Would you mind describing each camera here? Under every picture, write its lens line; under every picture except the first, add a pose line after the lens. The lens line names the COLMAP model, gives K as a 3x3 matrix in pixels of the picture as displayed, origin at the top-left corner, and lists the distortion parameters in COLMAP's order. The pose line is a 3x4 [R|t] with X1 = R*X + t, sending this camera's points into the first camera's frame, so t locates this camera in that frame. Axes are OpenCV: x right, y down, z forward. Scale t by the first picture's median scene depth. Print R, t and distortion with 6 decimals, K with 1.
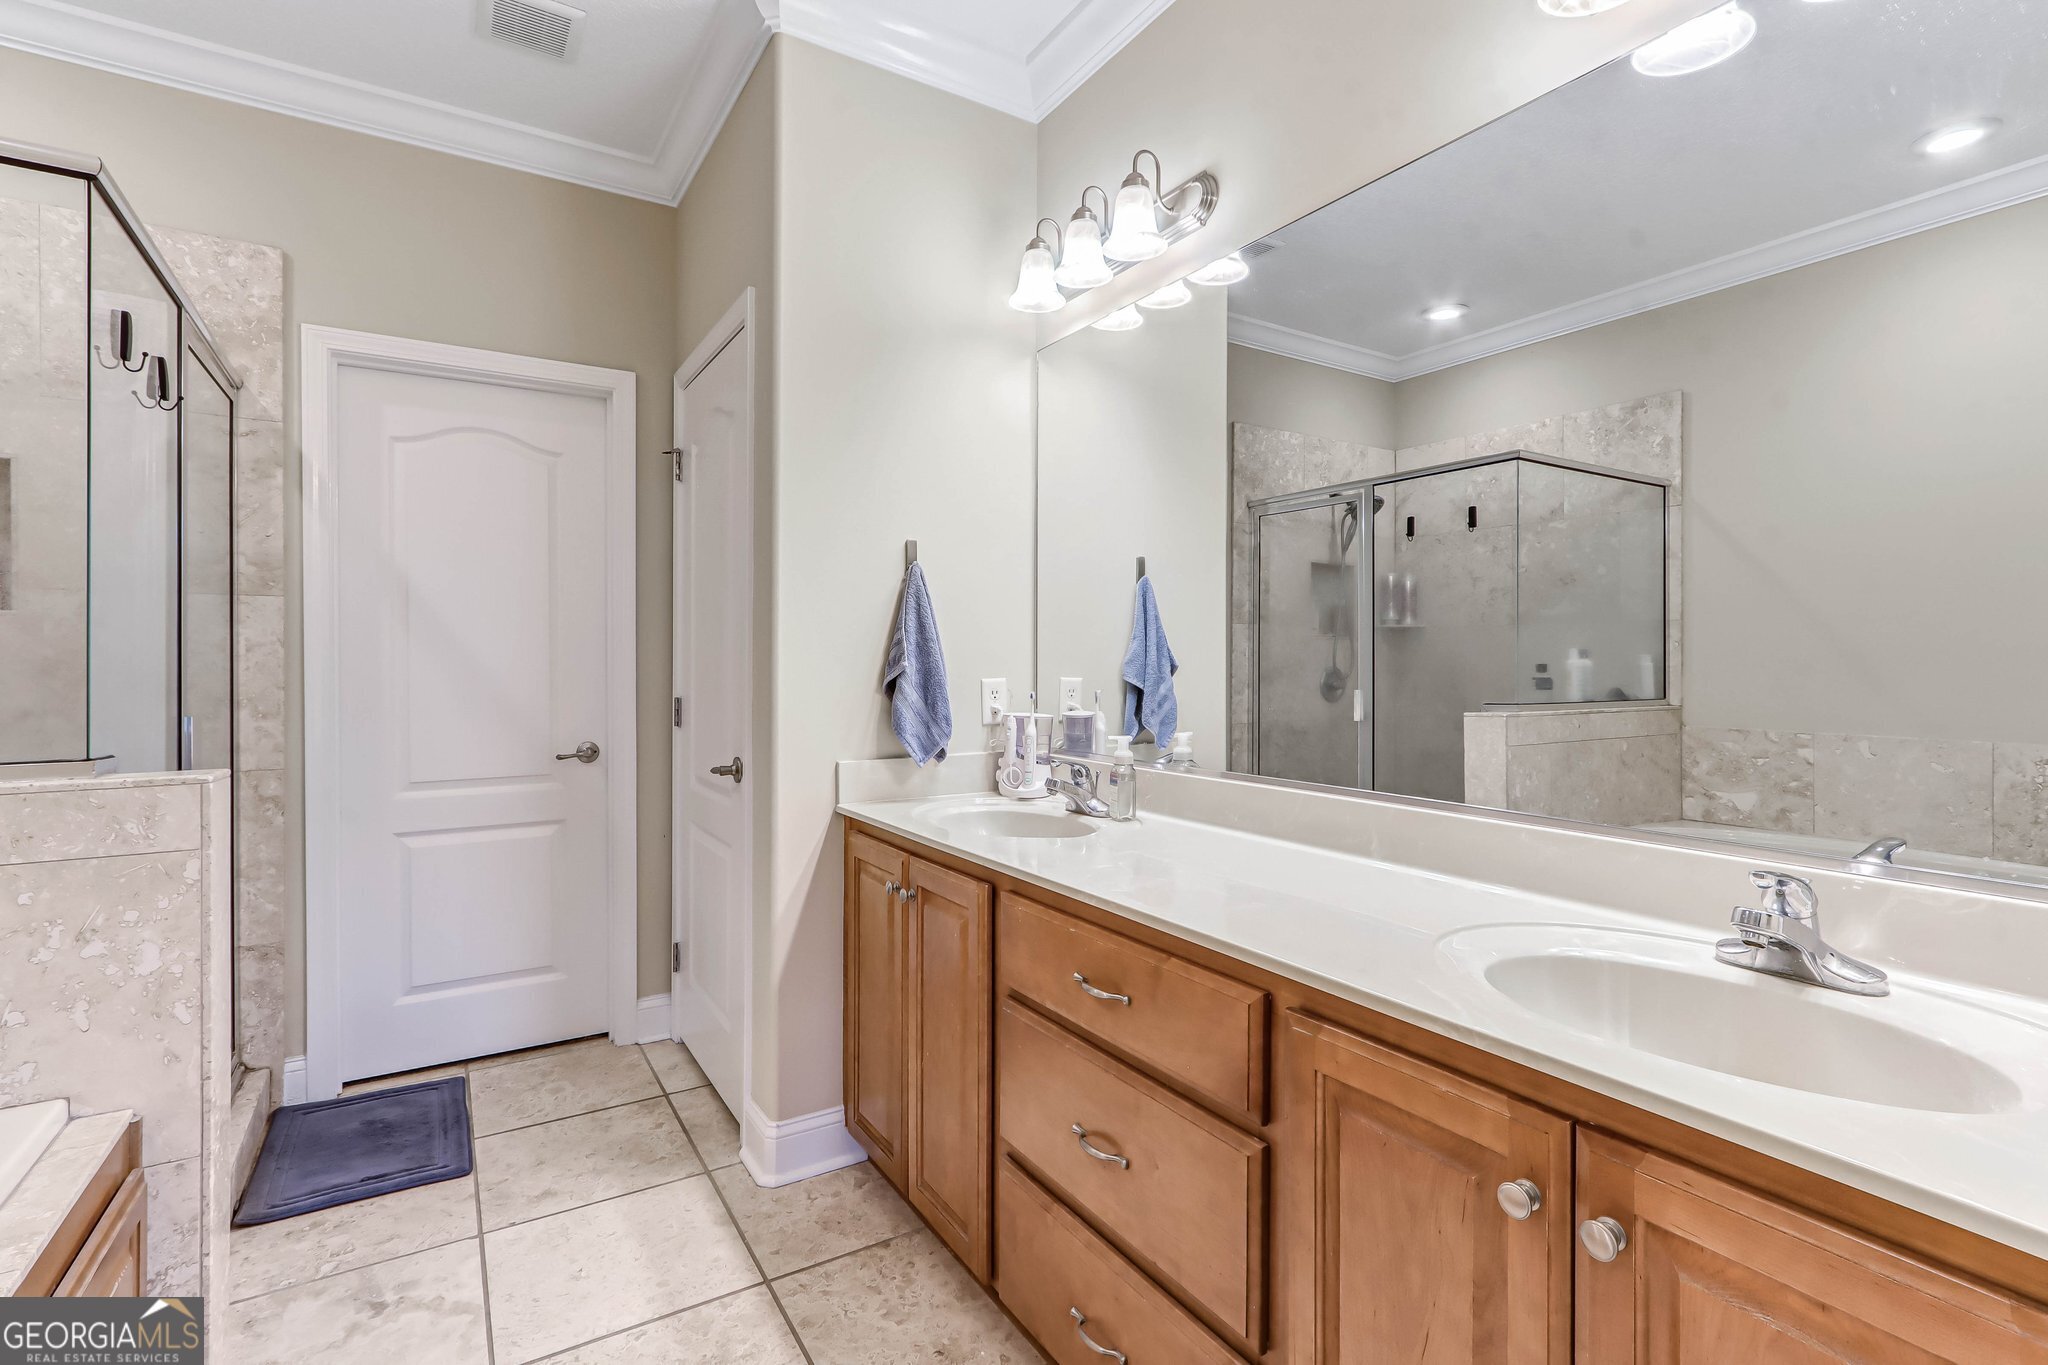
lens RADIAL K [[953.7, 0, 1016.8], [0, 953.7, 686.6], [0, 0, 1]] dist [-0.009646, 0.005279]
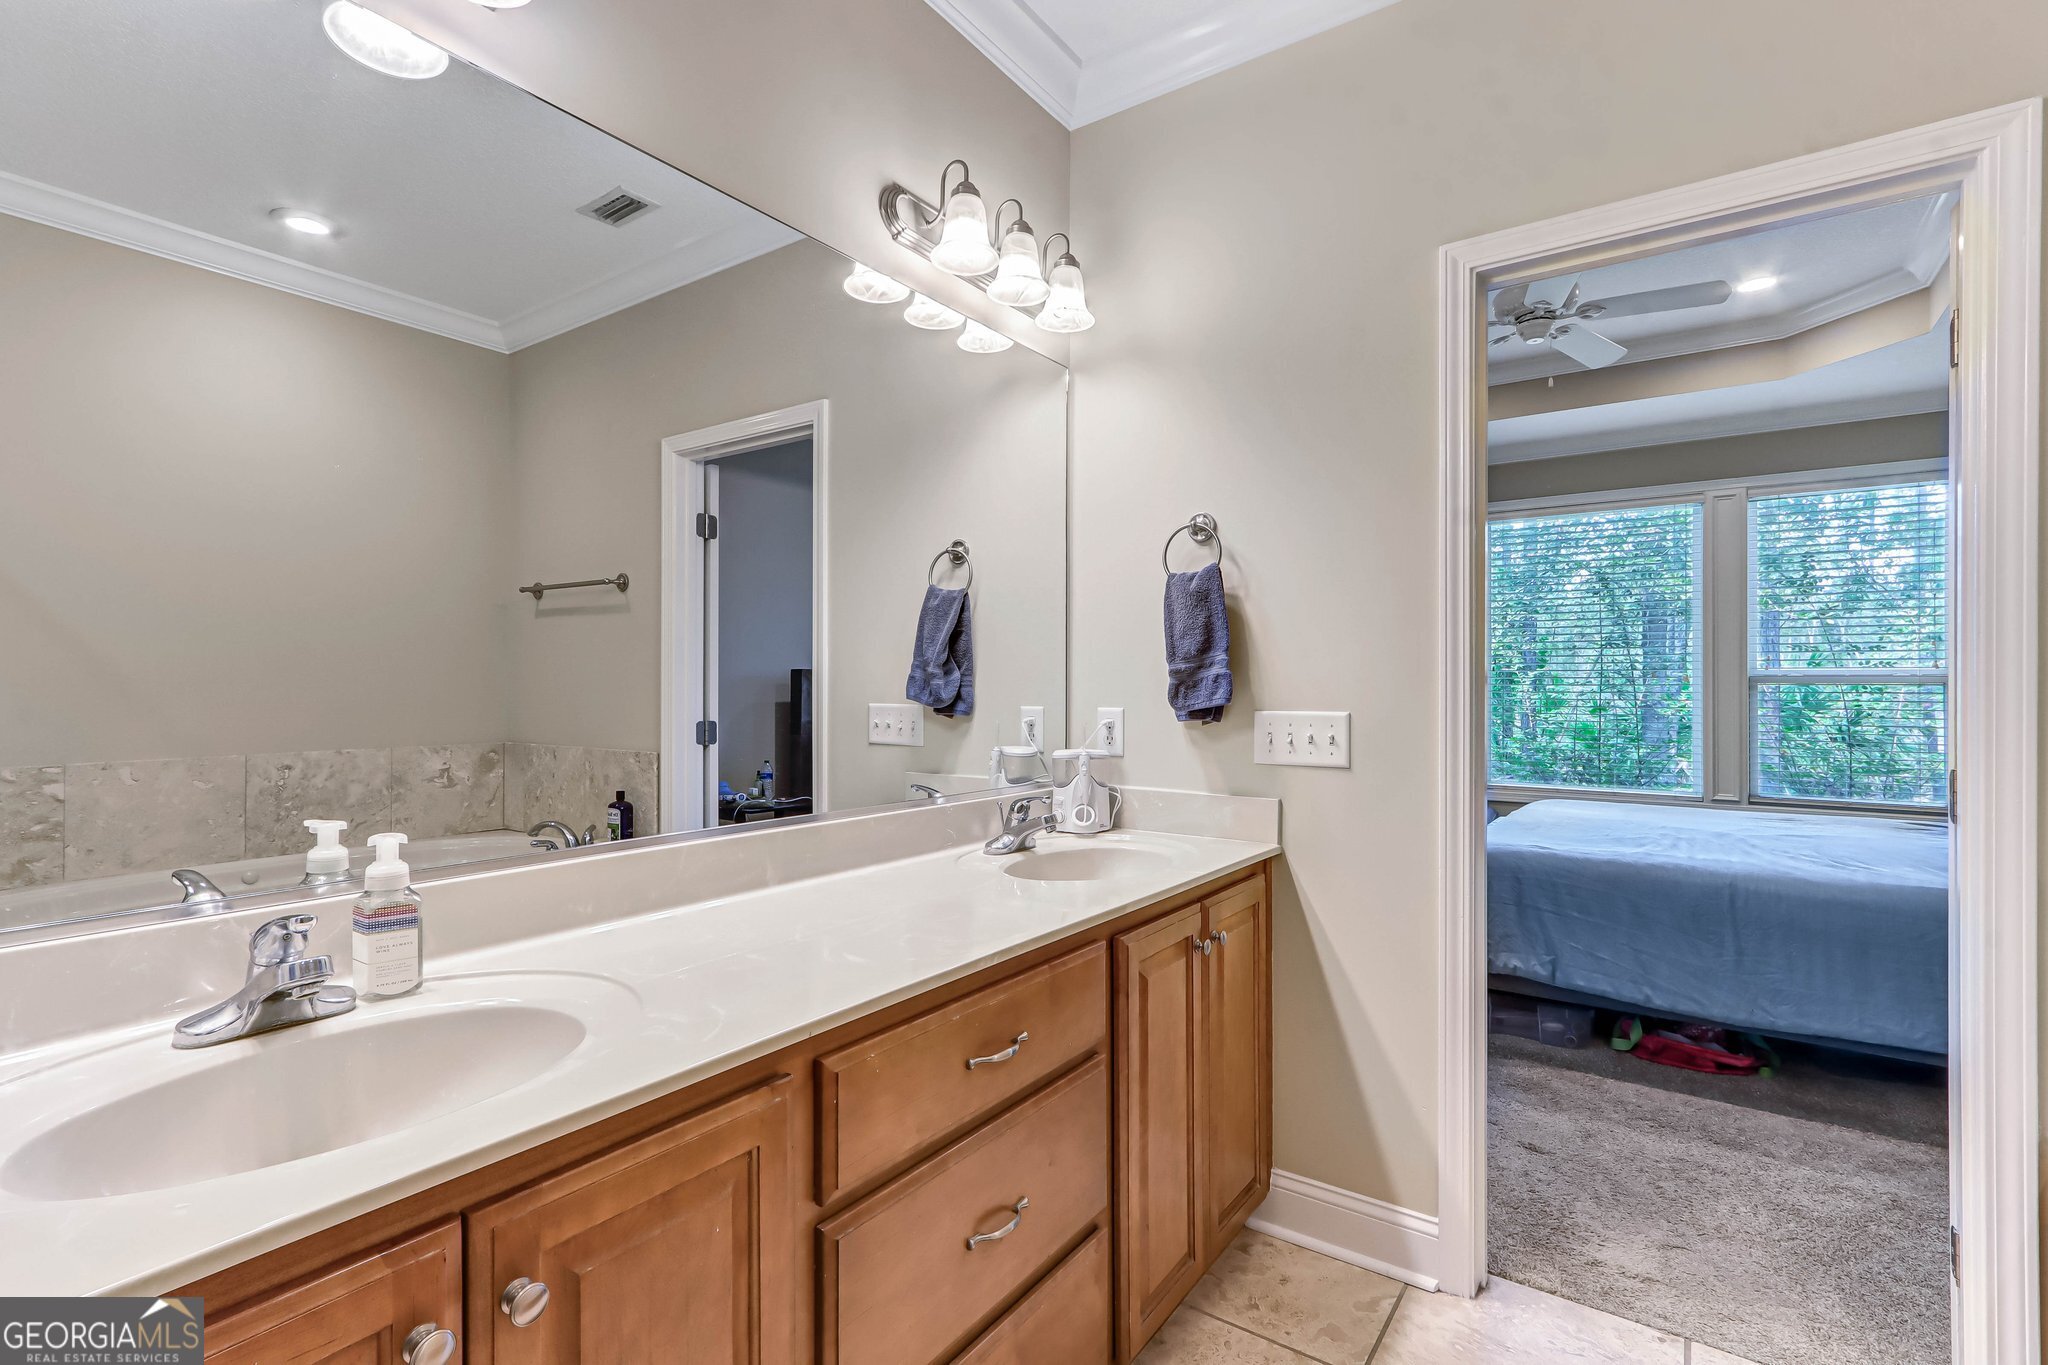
lens RADIAL K [[953.7, 0, 1012.3], [0, 953.7, 666.8], [0, 0, 1]] dist [-0.009646, 0.005279]
pose [[-0.385718, 0.004491, 0.922606, -0.336846], [0.022604, 0.999734, 0.004584, -0.028465], [-0.922340, 0.022623, -0.385717, 0.576602]]
